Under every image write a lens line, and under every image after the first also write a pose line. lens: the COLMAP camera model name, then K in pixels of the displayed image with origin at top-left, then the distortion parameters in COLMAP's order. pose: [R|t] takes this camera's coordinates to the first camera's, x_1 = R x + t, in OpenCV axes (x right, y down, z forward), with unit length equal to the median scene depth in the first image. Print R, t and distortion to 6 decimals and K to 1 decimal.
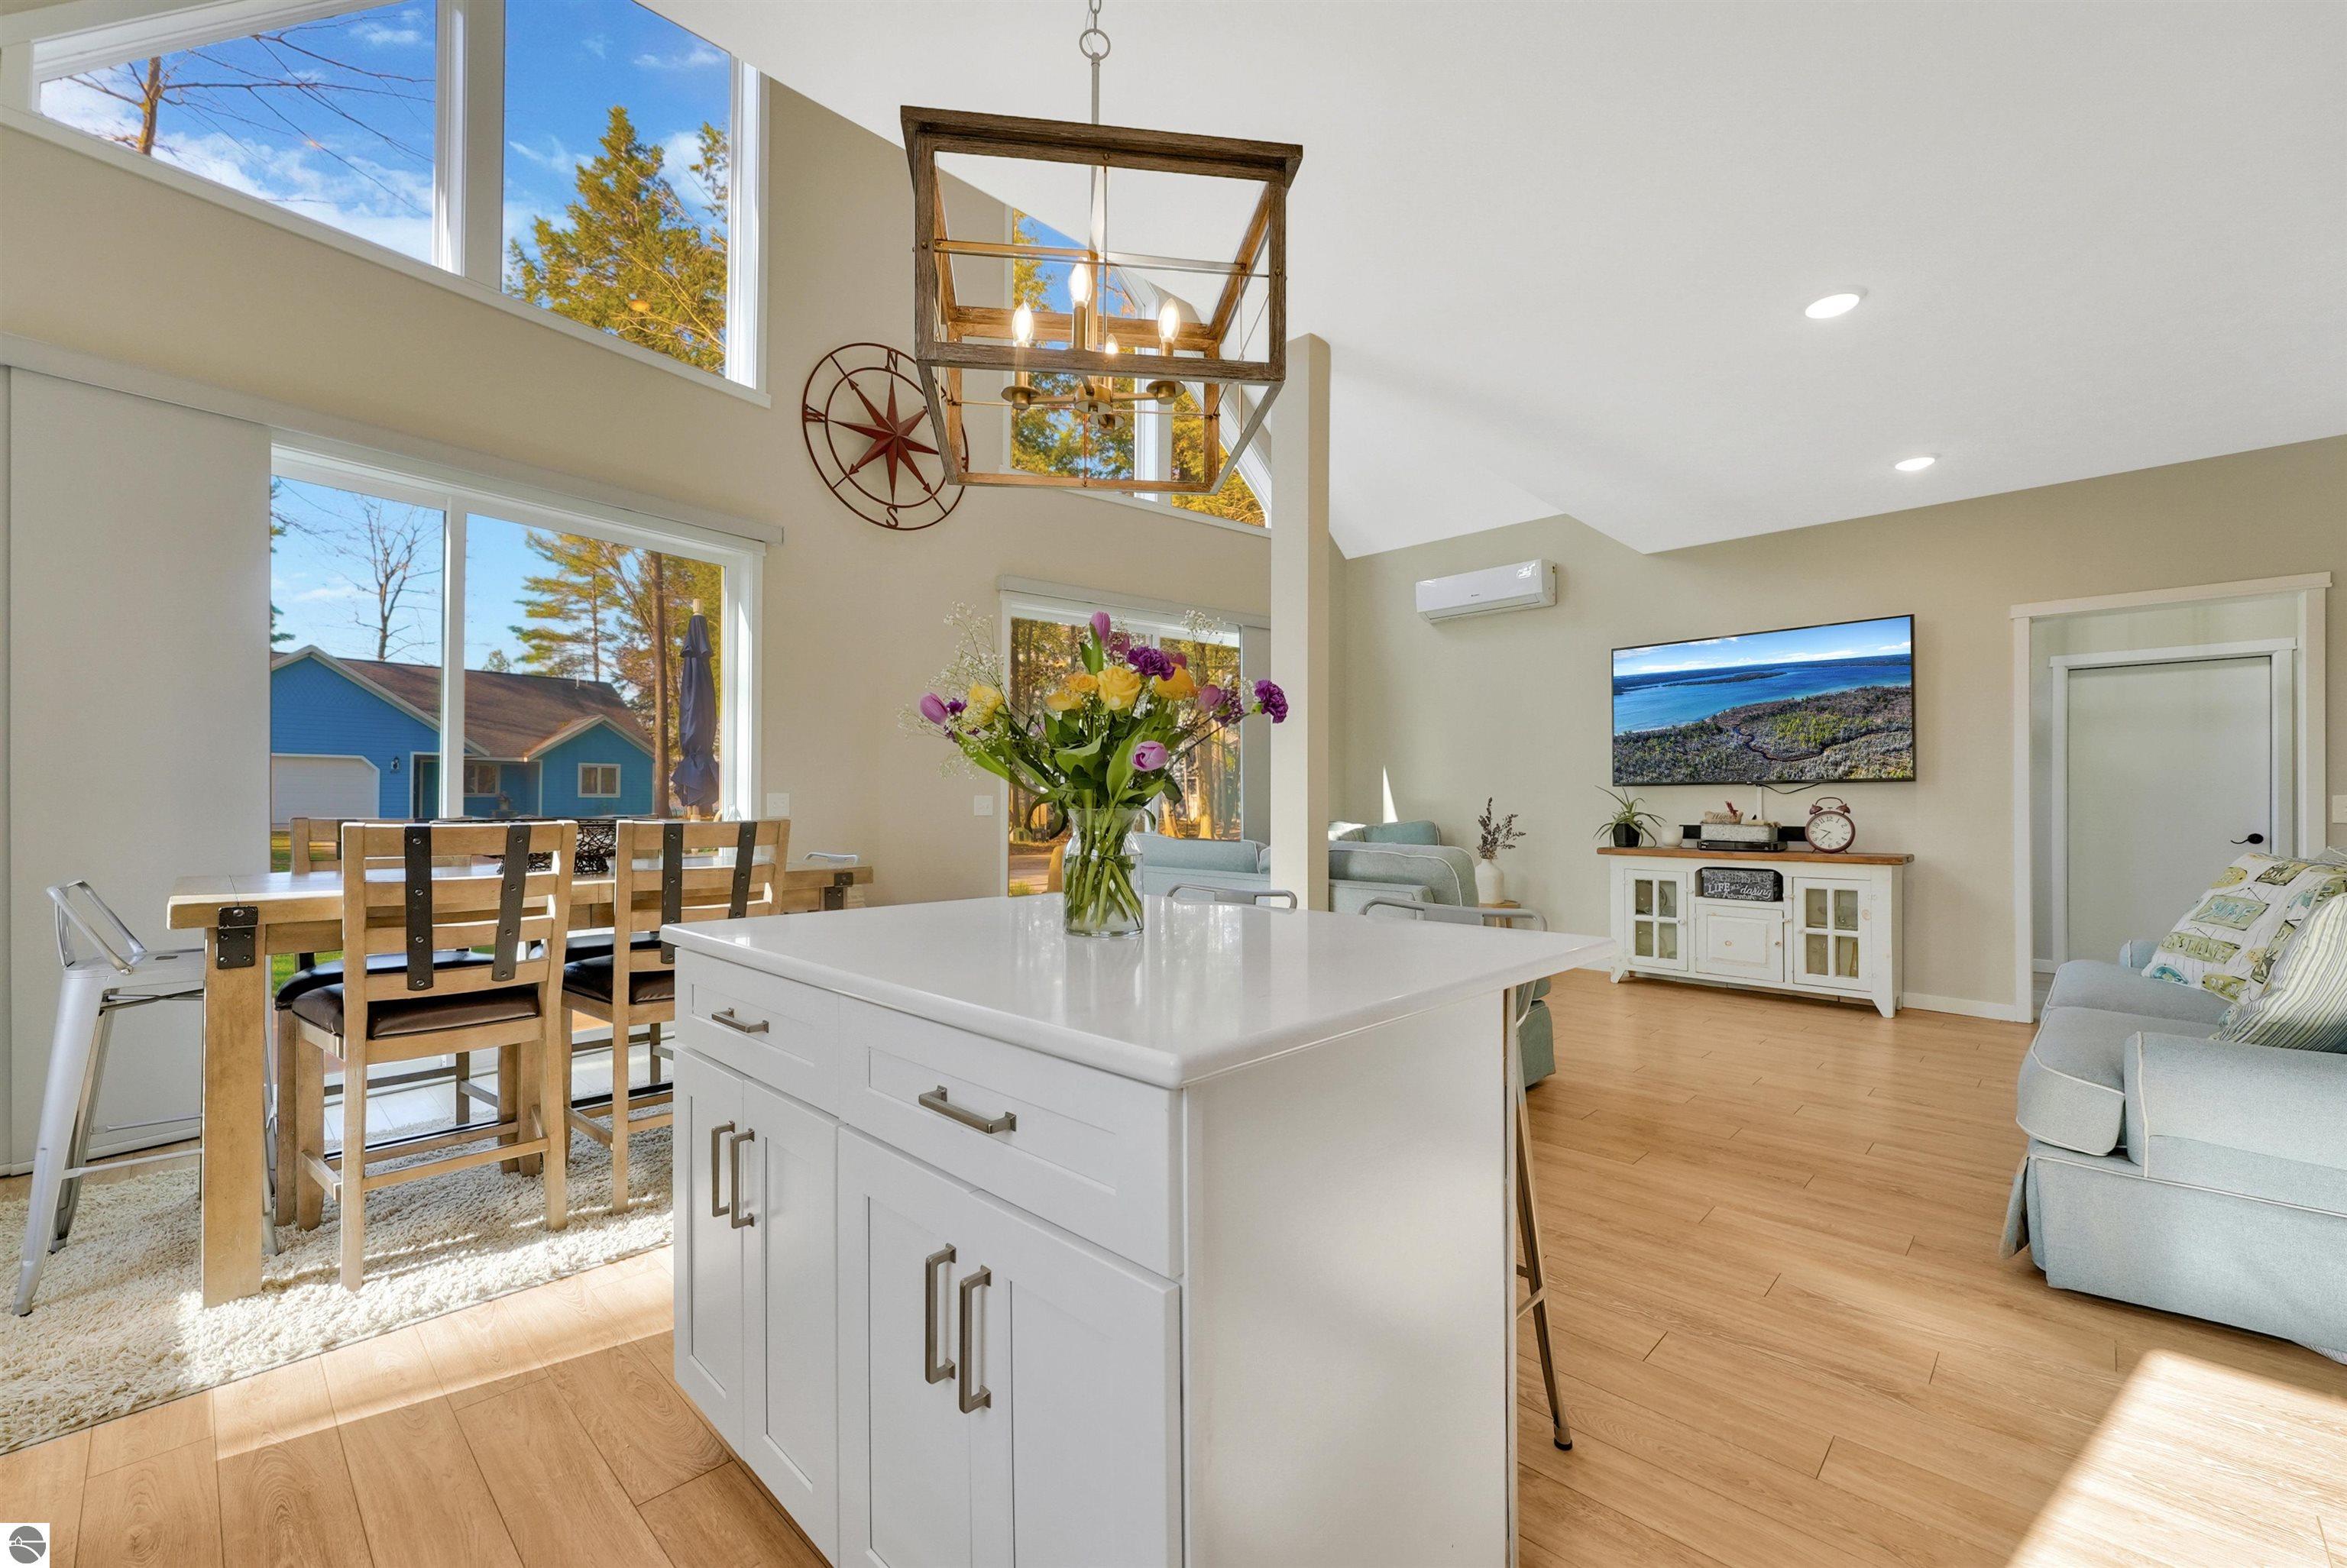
lens RADIAL K [[949.2, 0, 1188.7], [0, 949.2, 804.8], [0, 0, 1]] dist [-0.004088, 0.002023]
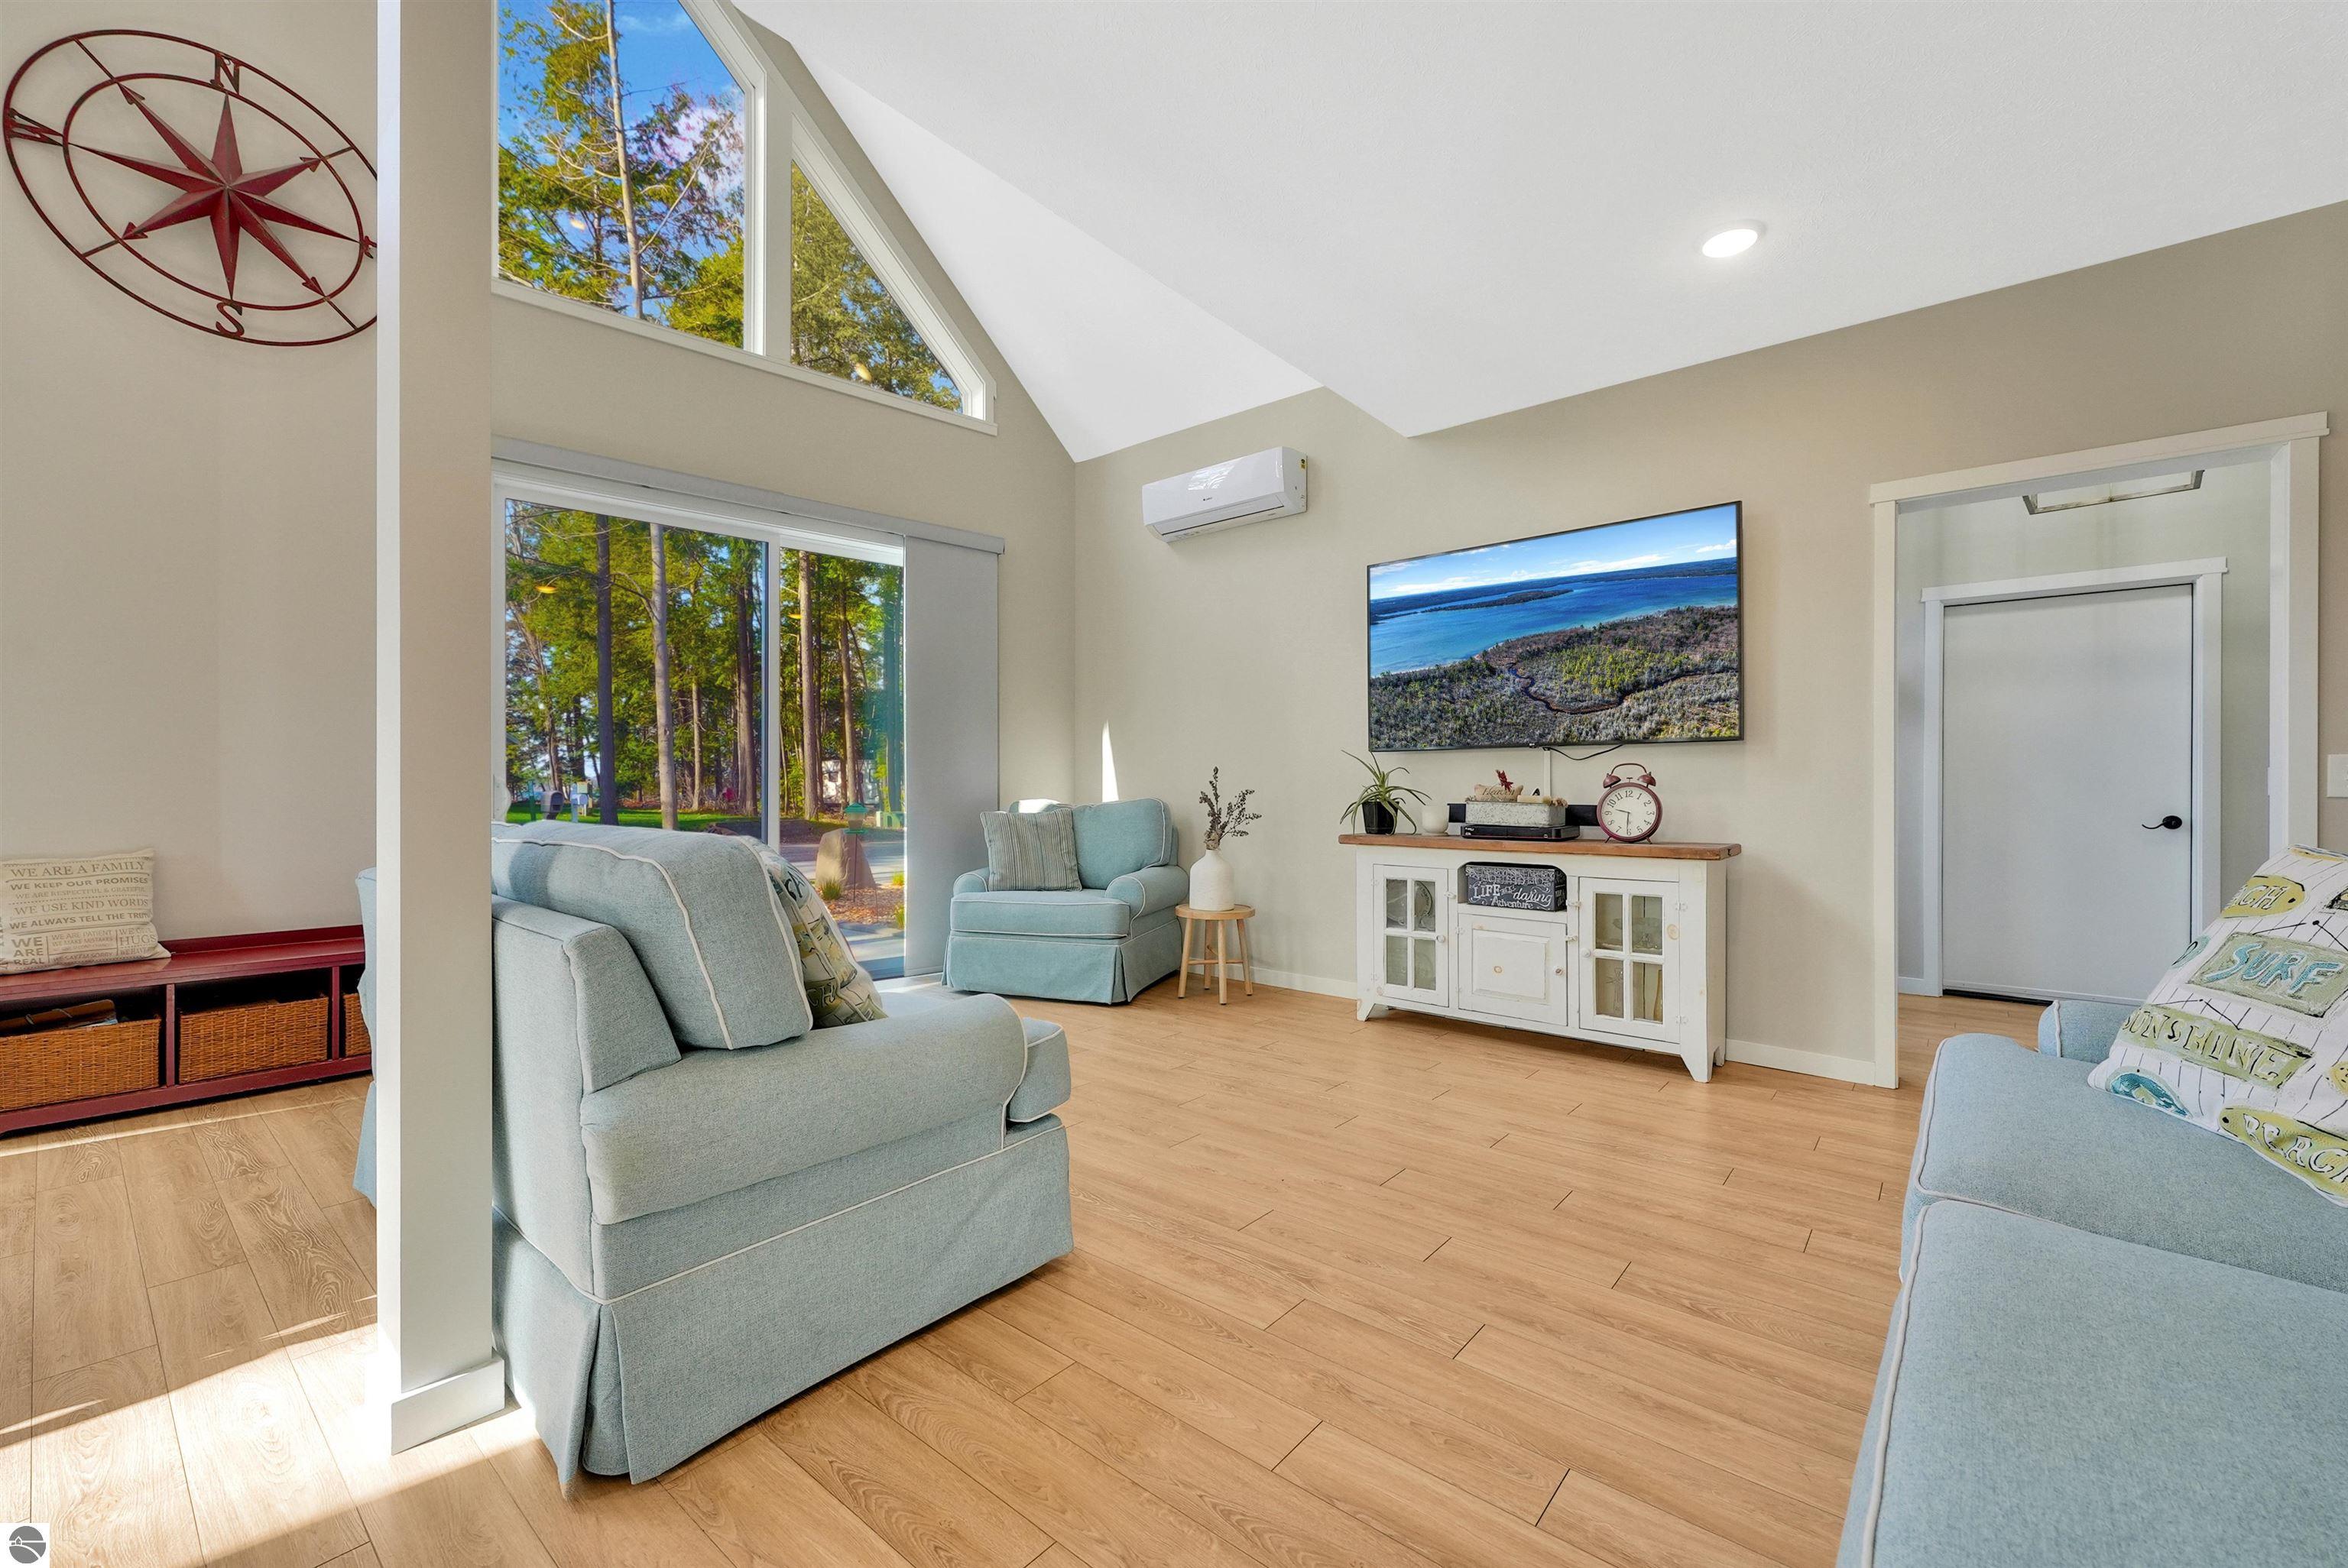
lens RADIAL K [[949.6, 0, 1177.1], [0, 949.6, 791.8], [0, 0, 1]] dist [-0.004088, 0.002023]
pose [[0.996925, 0.002469, 0.078318, 0.274310], [-0.002994, 0.999974, 0.006587, 0.008907], [-0.078299, -0.006802, 0.996907, 0.309607]]
